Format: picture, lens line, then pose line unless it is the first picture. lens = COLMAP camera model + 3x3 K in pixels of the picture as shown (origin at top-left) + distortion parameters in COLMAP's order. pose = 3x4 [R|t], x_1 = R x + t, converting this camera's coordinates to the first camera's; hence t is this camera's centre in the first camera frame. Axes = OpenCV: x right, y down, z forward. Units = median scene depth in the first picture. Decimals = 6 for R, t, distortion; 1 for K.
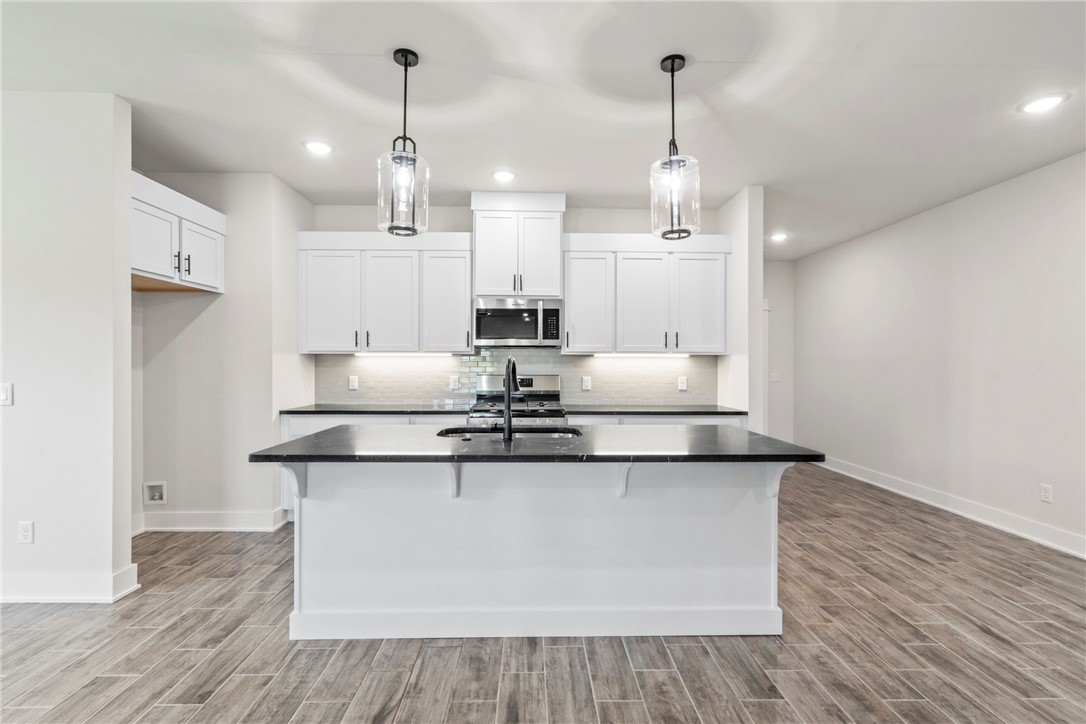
lens RADIAL K [[492.6, 0, 543.0], [0, 492.6, 362.0], [0, 0, 1]] dist [-0.004546, -0.001343]
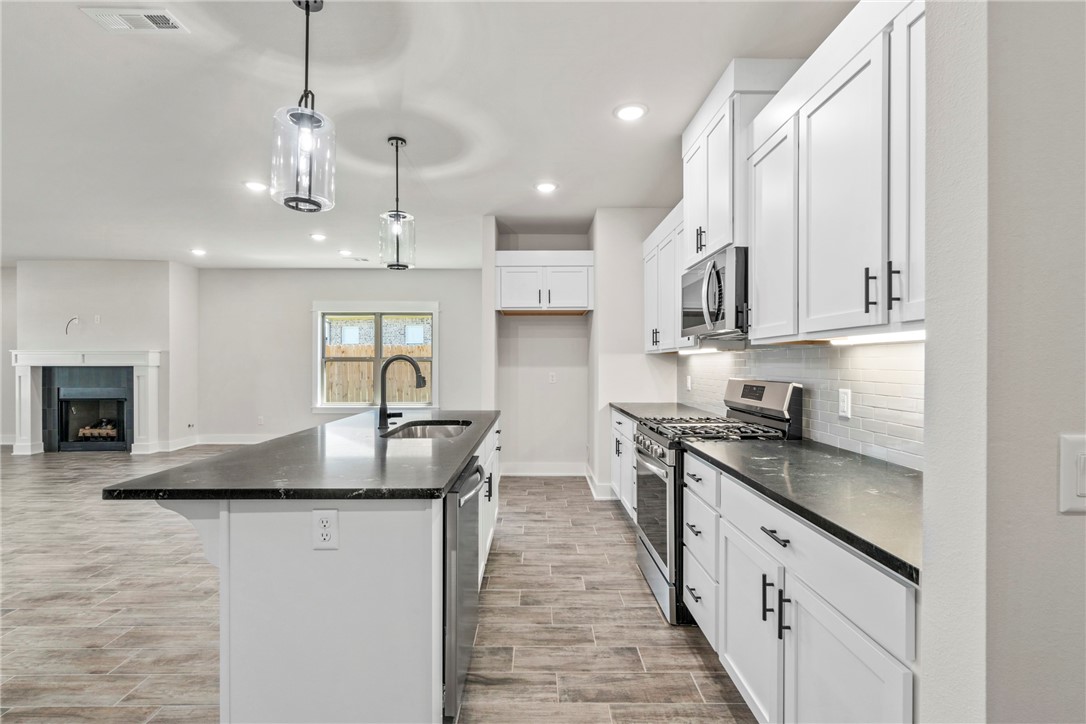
lens RADIAL K [[491.1, 0, 539.5], [0, 491.1, 363.1], [0, 0, 1]] dist [-0.001710, 0.000084]
pose [[-0.014966, -0.002894, -0.999884, 0.609489], [0.003092, 0.999991, -0.002941, 0.006633], [0.999883, -0.003136, -0.014956, 0.789204]]
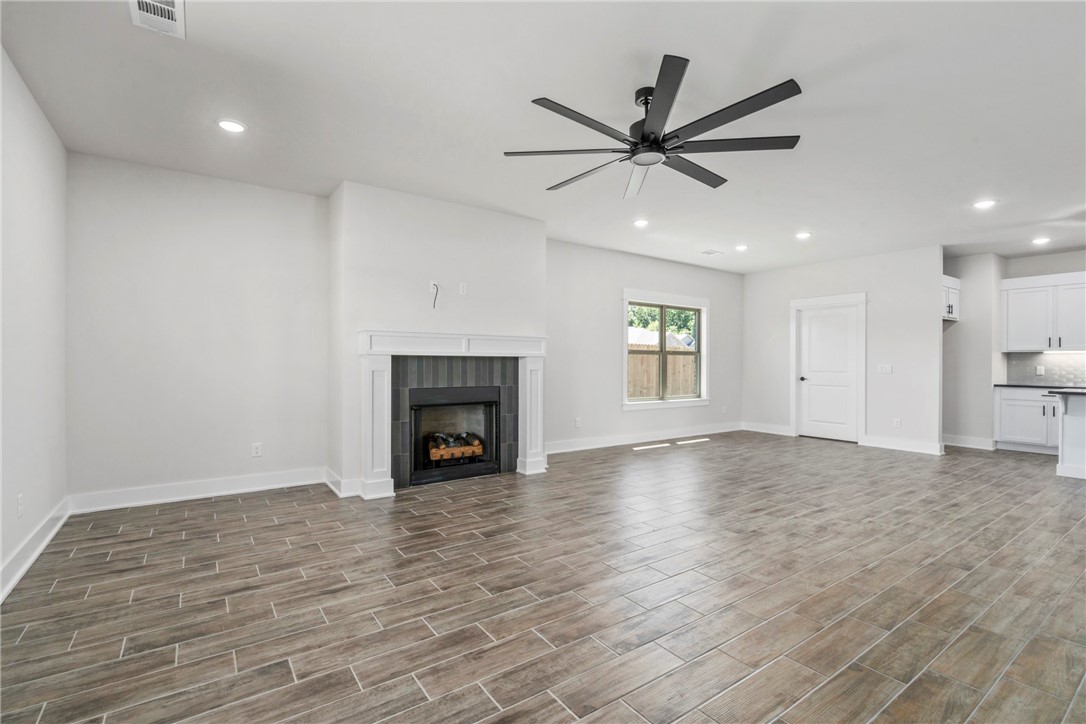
lens RADIAL K [[491.1, 0, 539.5], [0, 491.1, 363.1], [0, 0, 1]] dist [-0.001710, 0.000084]
pose [[0.553796, 0.001025, -0.832652, 0.028221], [-0.001442, 0.999999, 0.000272, 0.022135], [0.832651, 0.001050, 0.553797, -1.257765]]
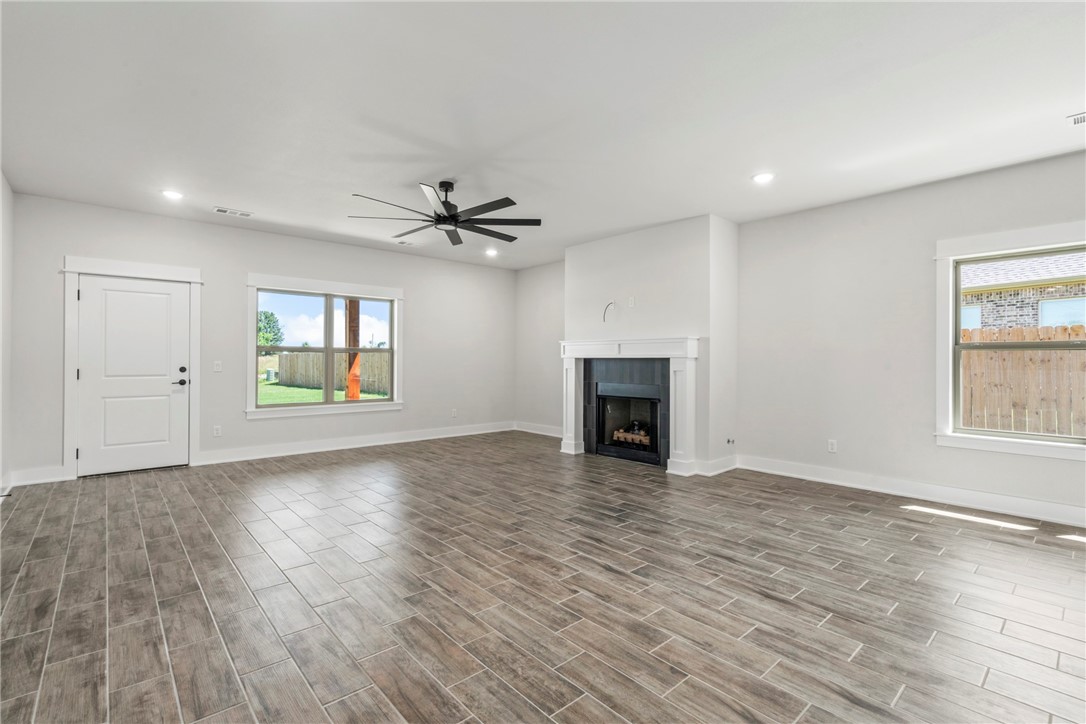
lens RADIAL K [[494.5, 0, 544.7], [0, 494.5, 356.7], [0, 0, 1]] dist [0.000306, 0.000403]
pose [[-0.761474, -0.013425, -0.648057, 0.053527], [-0.006113, 0.999890, -0.013531, 0.023720], [0.648167, -0.006342, -0.761472, 0.162614]]
